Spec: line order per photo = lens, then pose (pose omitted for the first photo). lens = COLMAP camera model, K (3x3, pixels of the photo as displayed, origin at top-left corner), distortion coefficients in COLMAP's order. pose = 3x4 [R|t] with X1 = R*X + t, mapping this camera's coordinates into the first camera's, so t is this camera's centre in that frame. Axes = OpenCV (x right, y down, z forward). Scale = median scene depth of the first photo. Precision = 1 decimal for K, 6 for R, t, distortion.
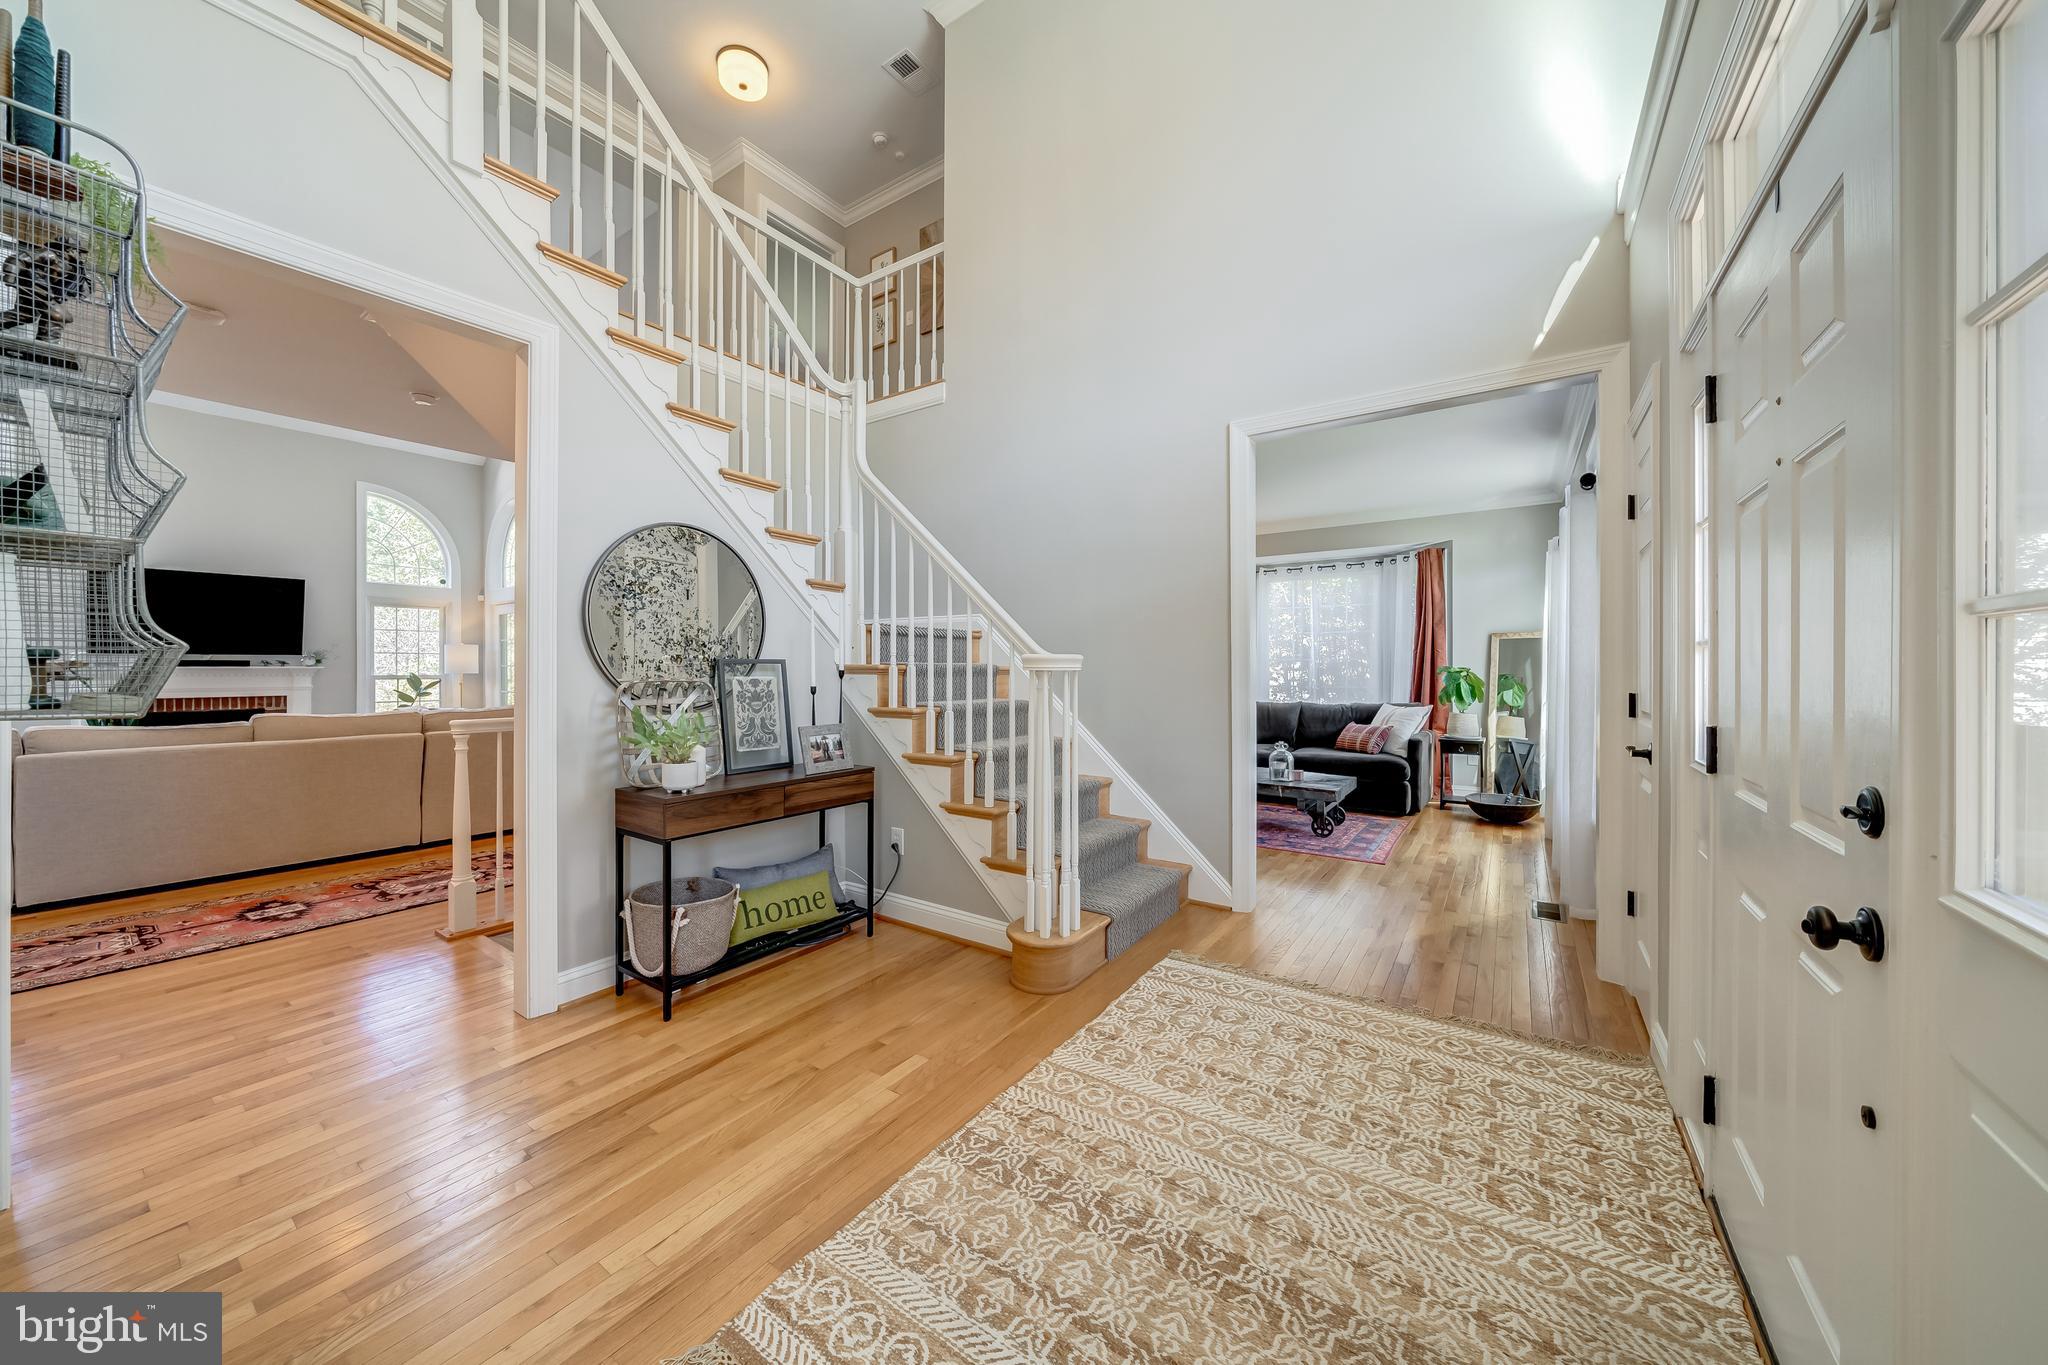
lens RADIAL K [[696.9, 0, 1003.8], [0, 696.9, 671.1], [0, 0, 1]] dist [-0.007886, 0.000101]
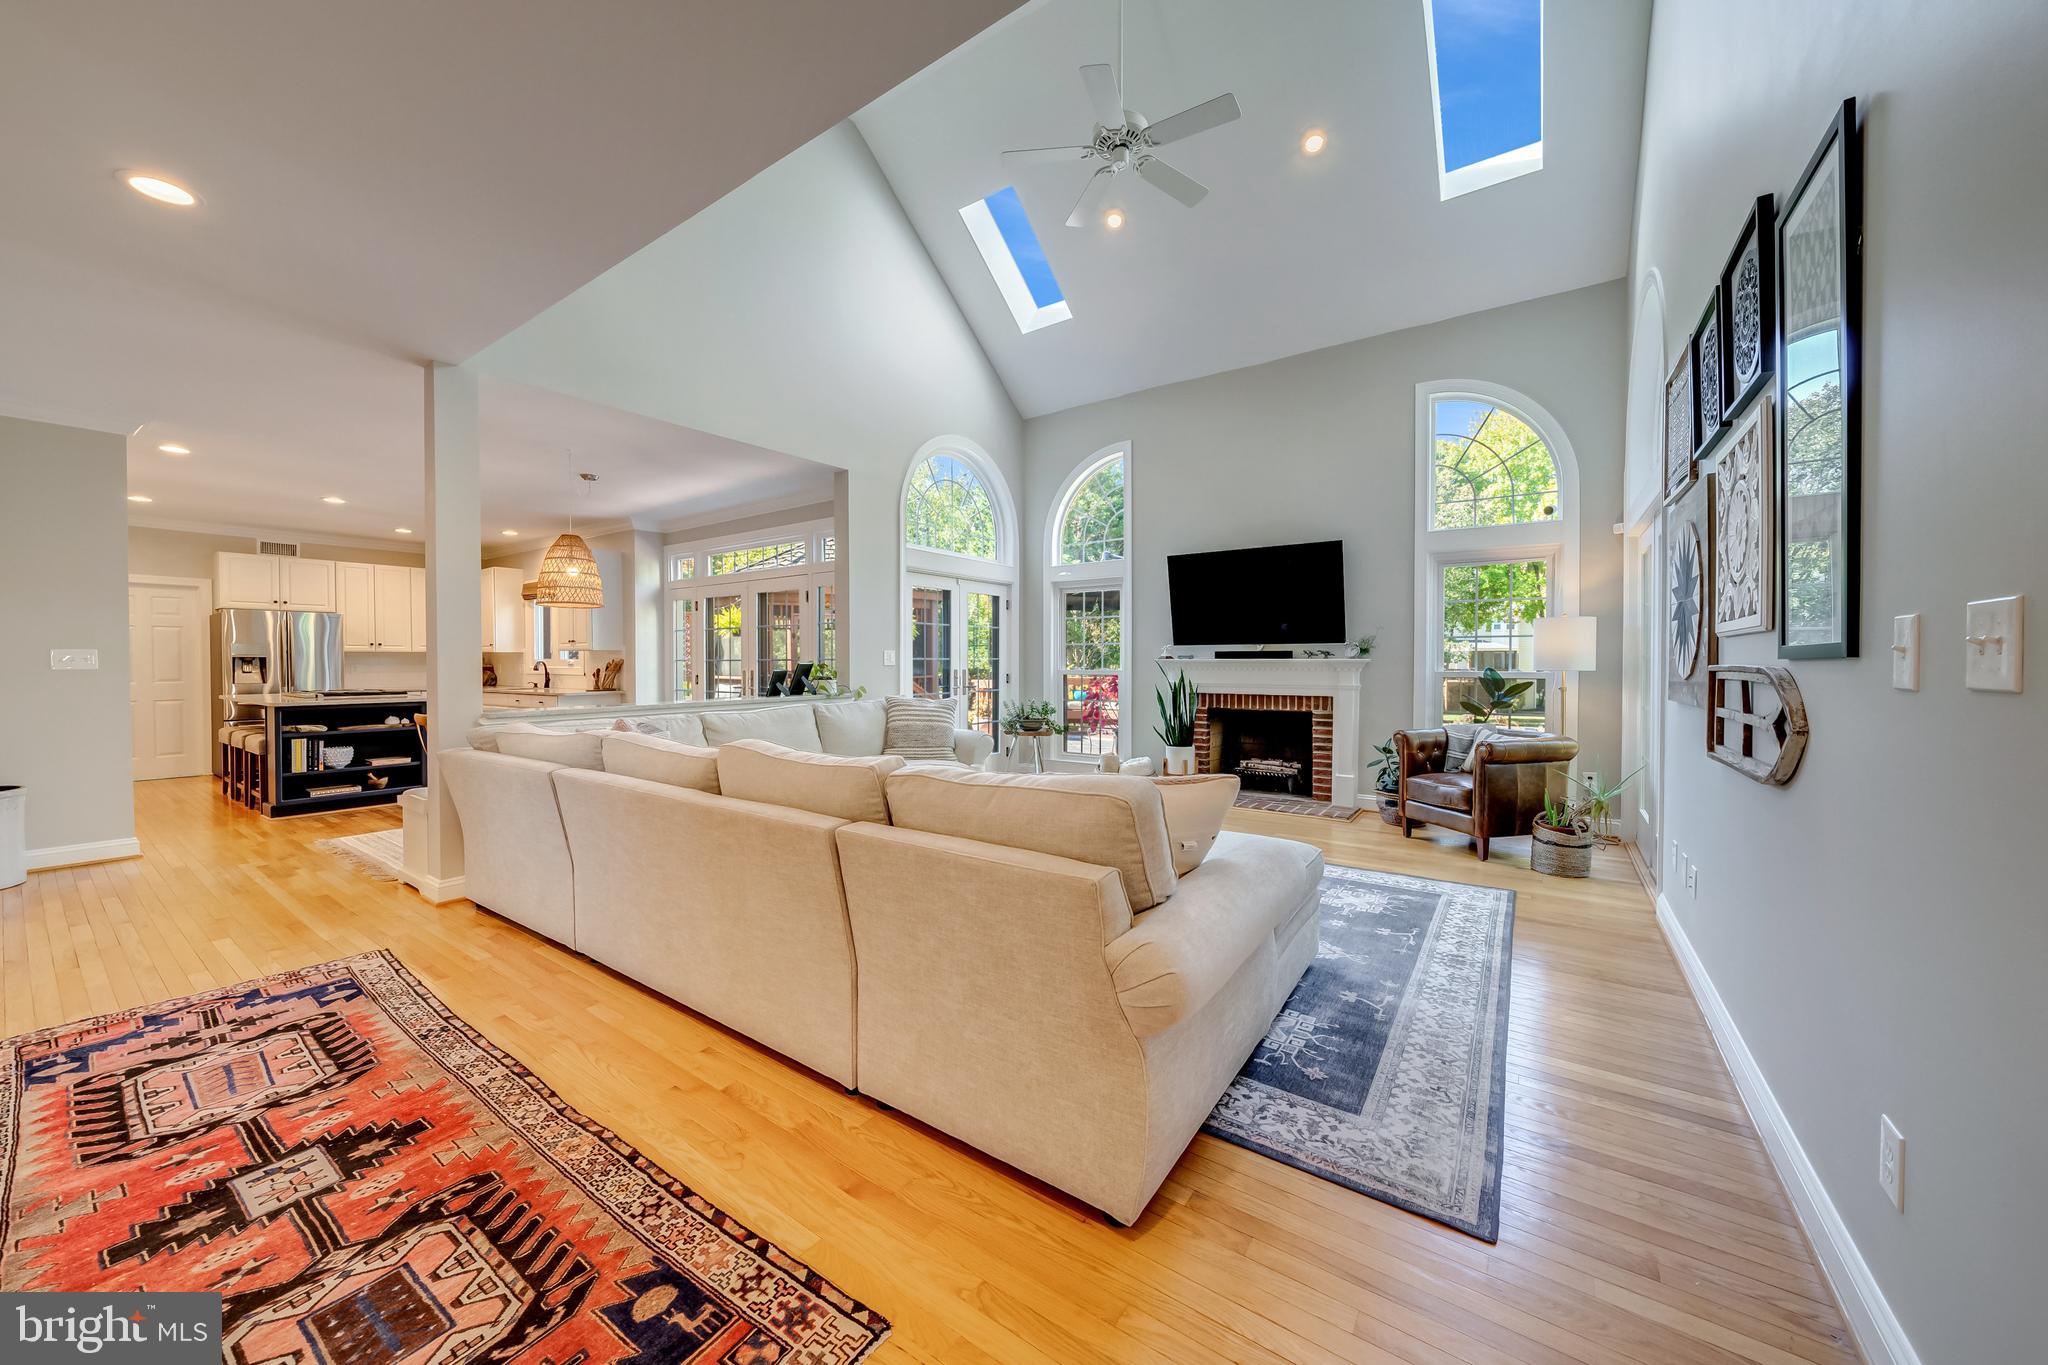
lens RADIAL K [[696.9, 0, 999.1], [0, 696.9, 671.2], [0, 0, 1]] dist [-0.007886, 0.000101]
pose [[-0.033813, 0.016786, -0.999287, -0.535708], [0.000101, 0.999859, 0.016792, -0.011232], [0.999428, 0.000467, -0.033810, 1.318645]]
